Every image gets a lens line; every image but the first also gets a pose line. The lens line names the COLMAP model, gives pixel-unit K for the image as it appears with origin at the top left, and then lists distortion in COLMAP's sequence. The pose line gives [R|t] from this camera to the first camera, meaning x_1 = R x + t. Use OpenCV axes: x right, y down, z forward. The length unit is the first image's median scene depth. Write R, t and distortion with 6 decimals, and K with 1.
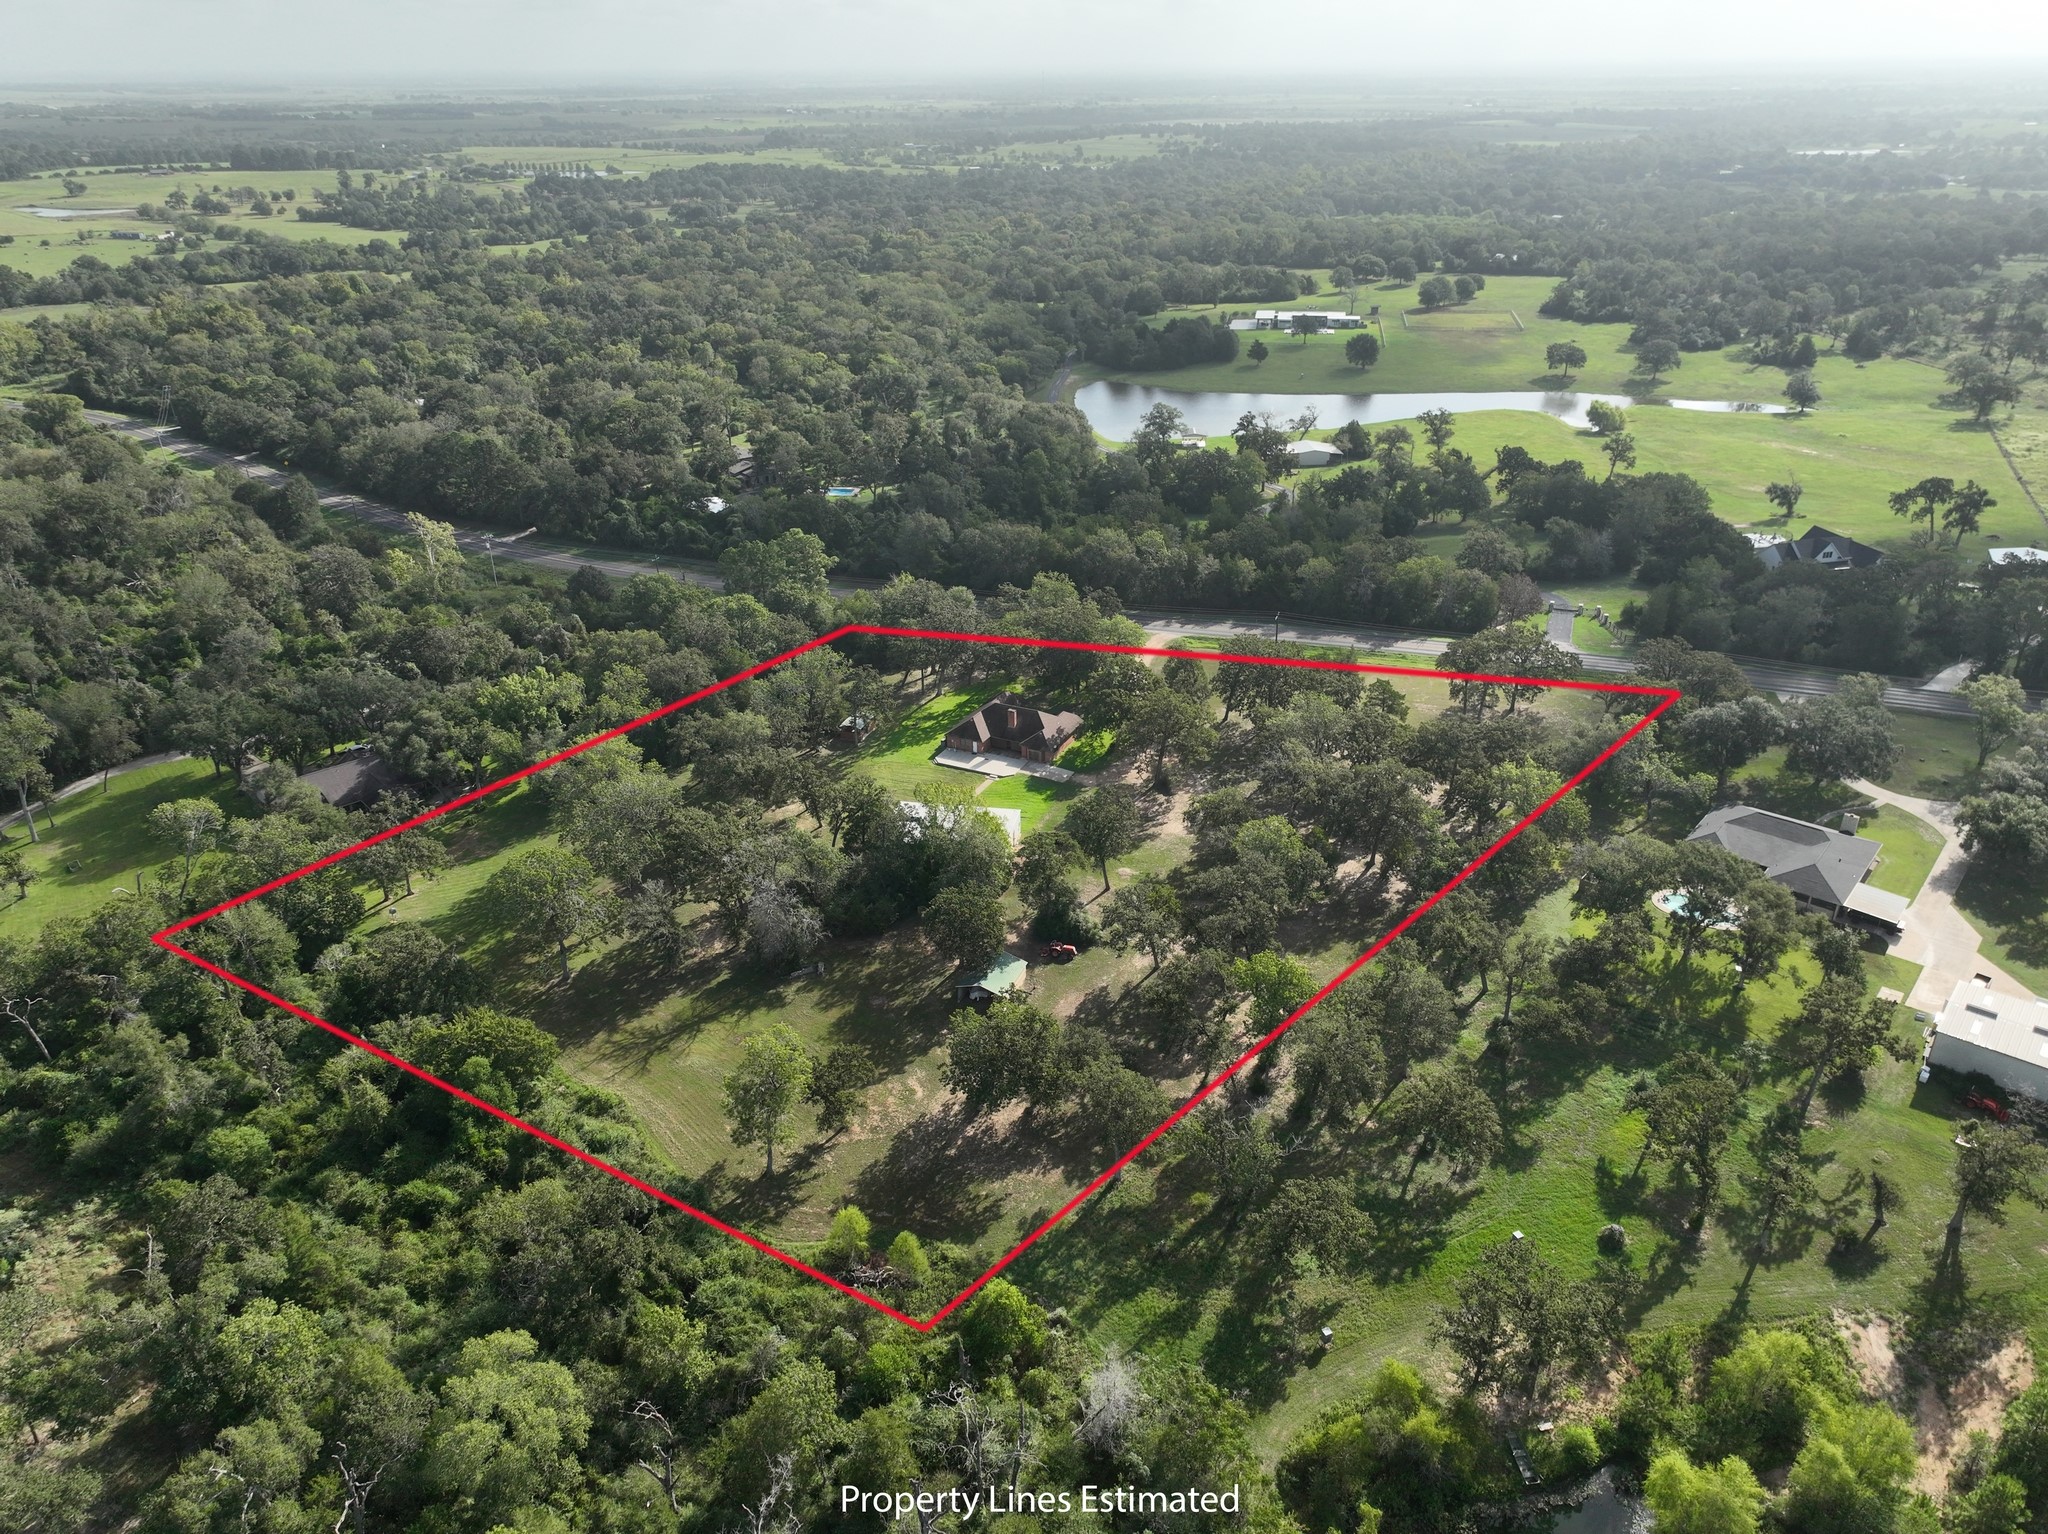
lens RADIAL K [[1462.8, 0, 1024.0], [0, 1462.8, 767.0], [0, 0, 1]] dist [0.000255, 0.011203]
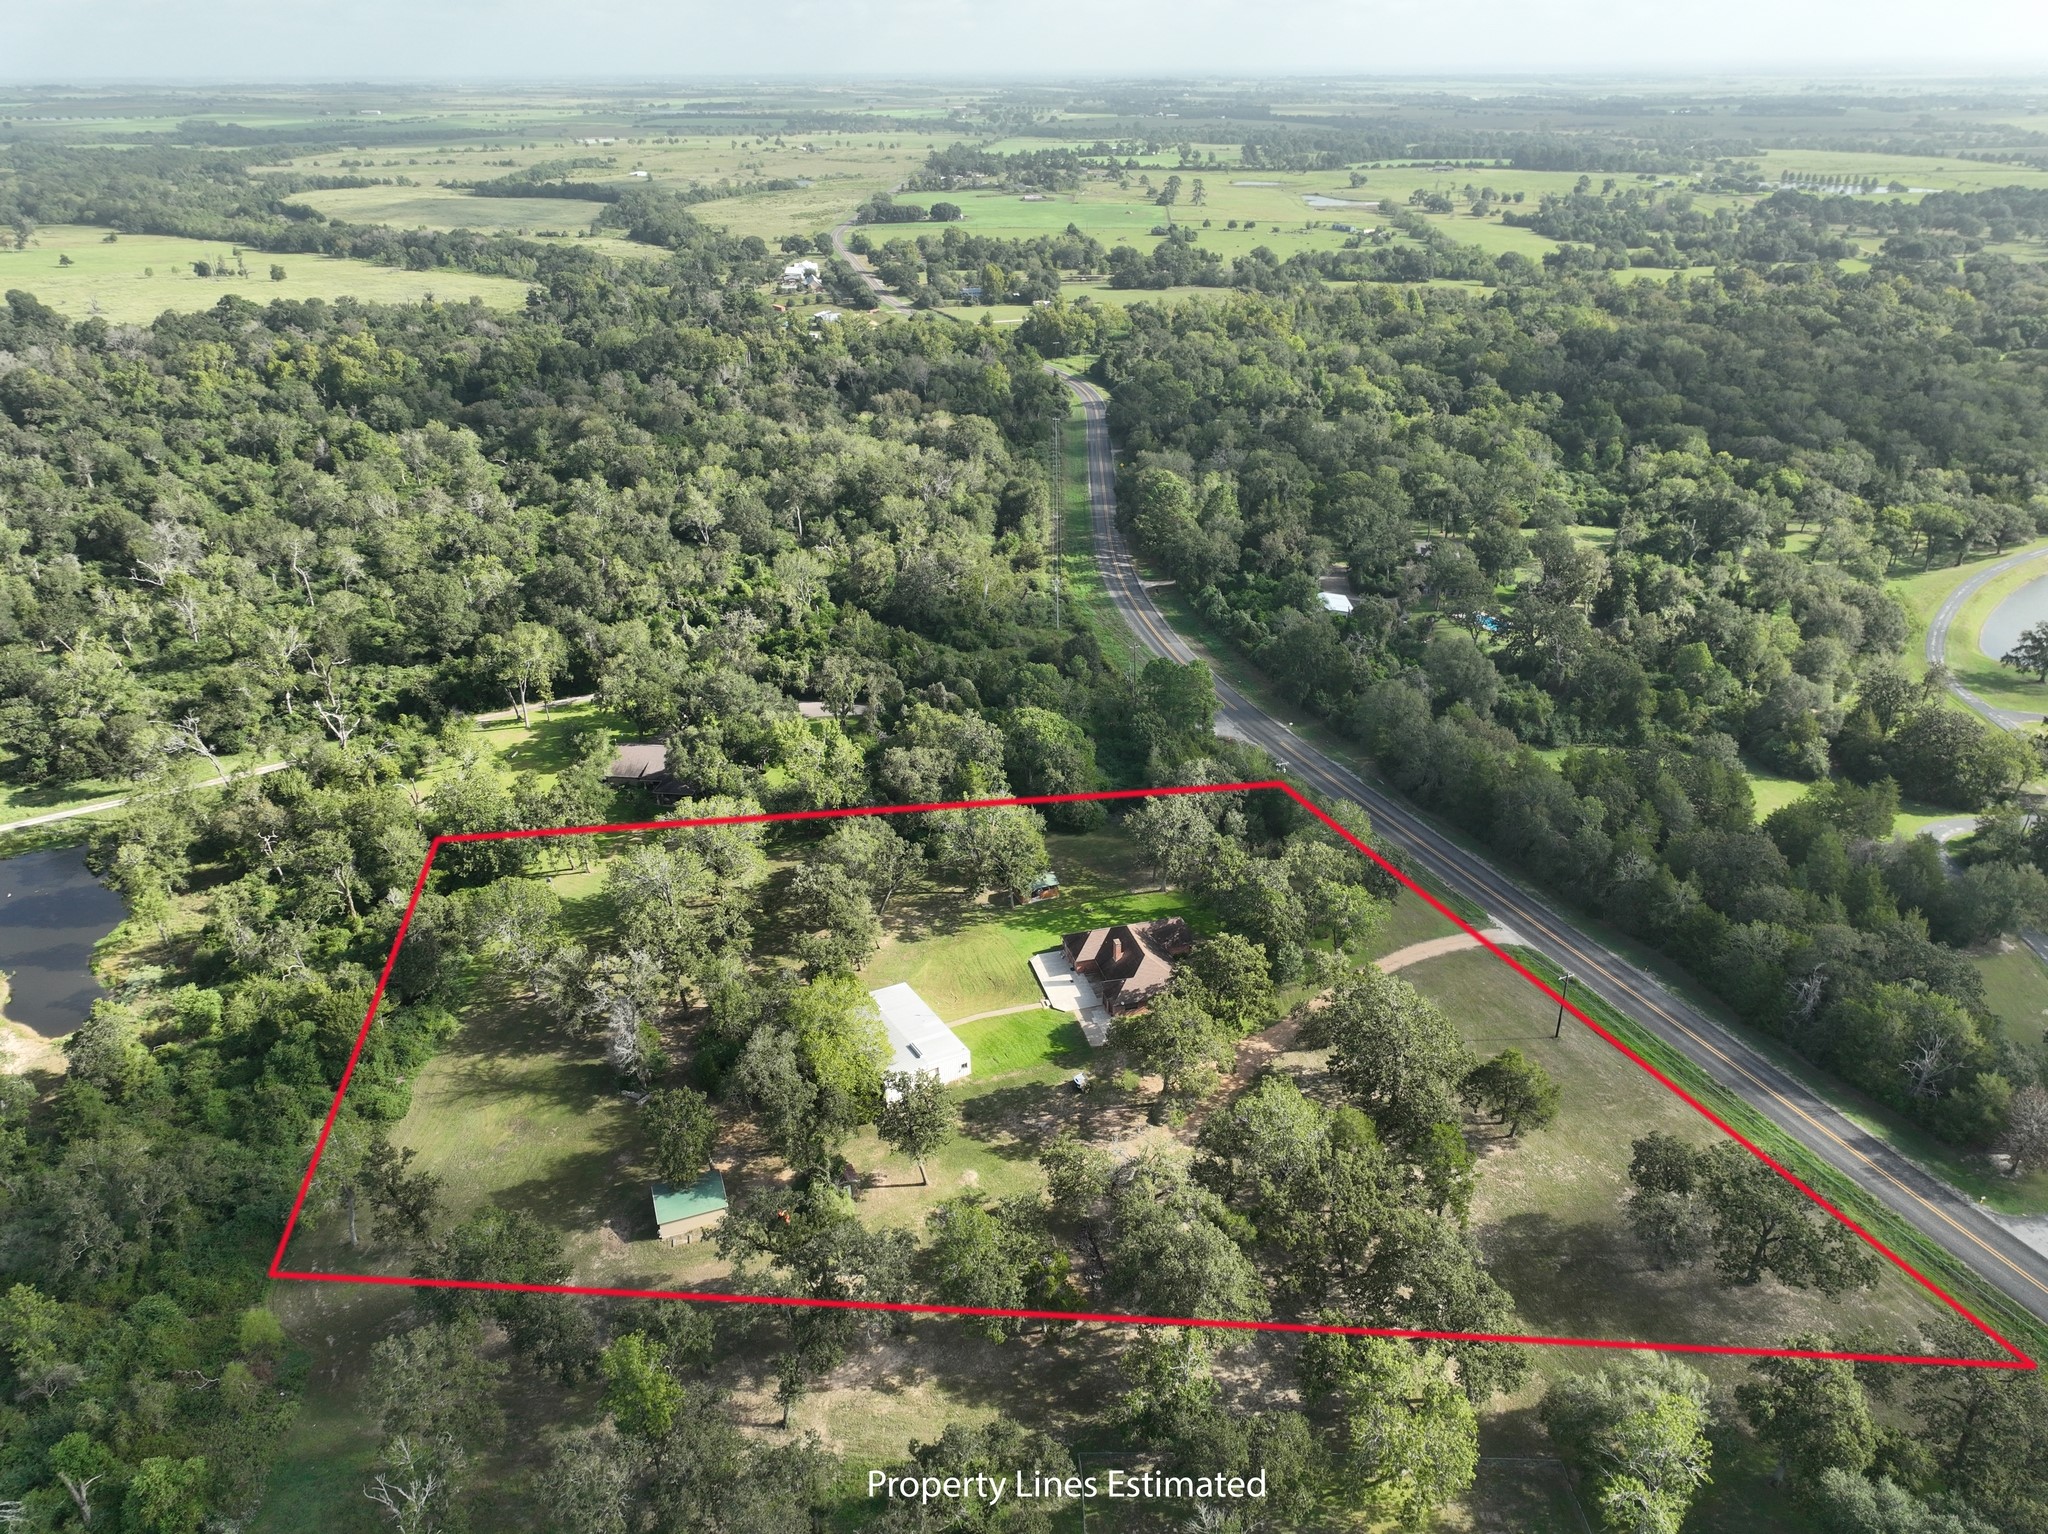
lens RADIAL K [[1462.8, 0, 1024.0], [0, 1462.8, 767.0], [0, 0, 1]] dist [0.000255, 0.011203]
pose [[0.645975, 0.331262, -0.687737, 0.110011], [-0.323953, 0.934746, 0.145957, -0.052144], [0.691210, 0.128510, 0.711136, 0.077732]]
